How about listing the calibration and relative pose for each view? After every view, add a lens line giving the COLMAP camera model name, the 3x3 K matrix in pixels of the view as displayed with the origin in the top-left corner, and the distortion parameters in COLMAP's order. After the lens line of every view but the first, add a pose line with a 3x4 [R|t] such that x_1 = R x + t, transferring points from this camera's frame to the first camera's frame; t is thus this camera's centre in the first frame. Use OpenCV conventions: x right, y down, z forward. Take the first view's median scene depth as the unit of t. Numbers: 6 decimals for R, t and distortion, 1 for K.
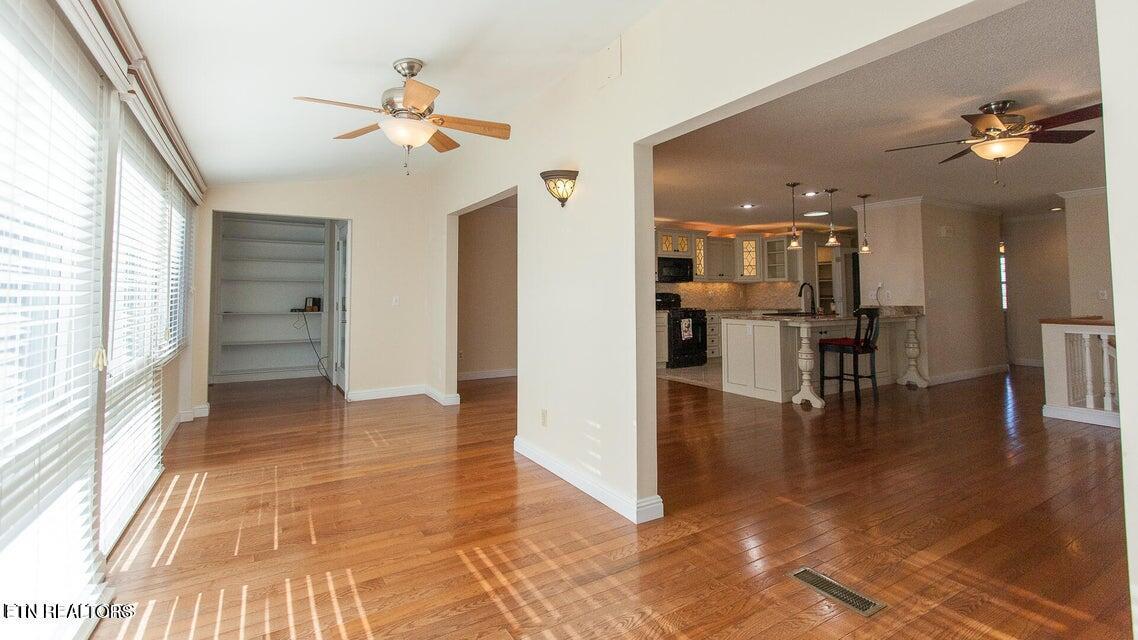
lens RADIAL K [[514.5, 0, 564.7], [0, 514.5, 266.2], [0, 0, 1]] dist [-0.000627, -0.000270]
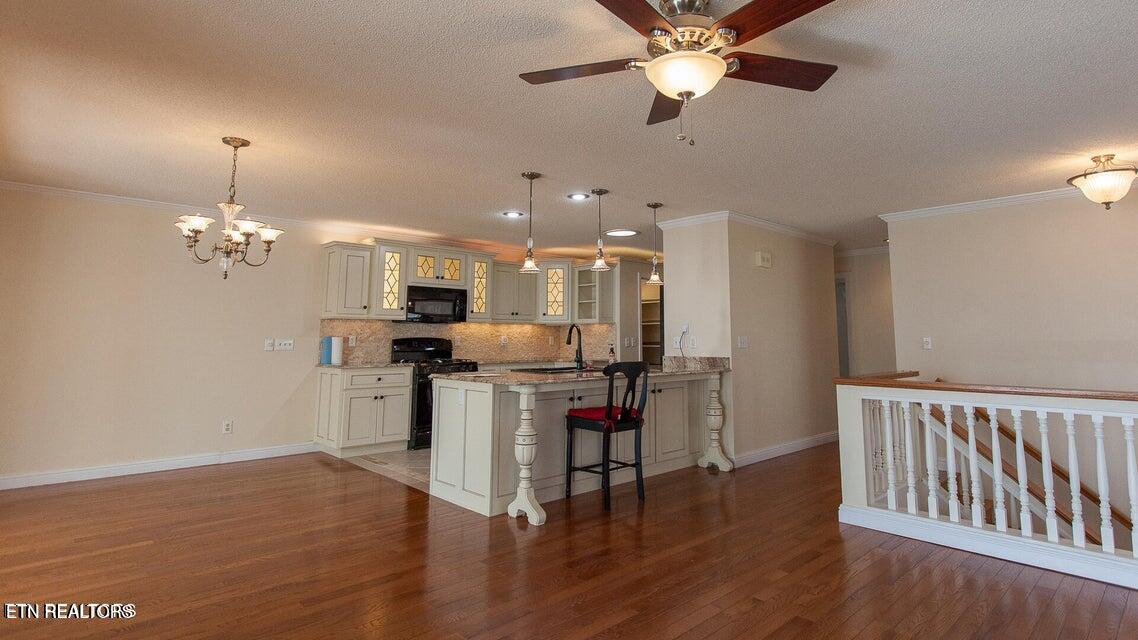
lens RADIAL K [[583.7, 0, 606.2], [0, 583.7, 265.8], [0, 0, 1]] dist [0.000488, 0.000066]
pose [[0.970113, 0.034719, 0.240157, 0.323679], [-0.017711, 0.997202, -0.072621, 0.010327], [-0.242007, 0.066197, 0.968014, 0.224786]]
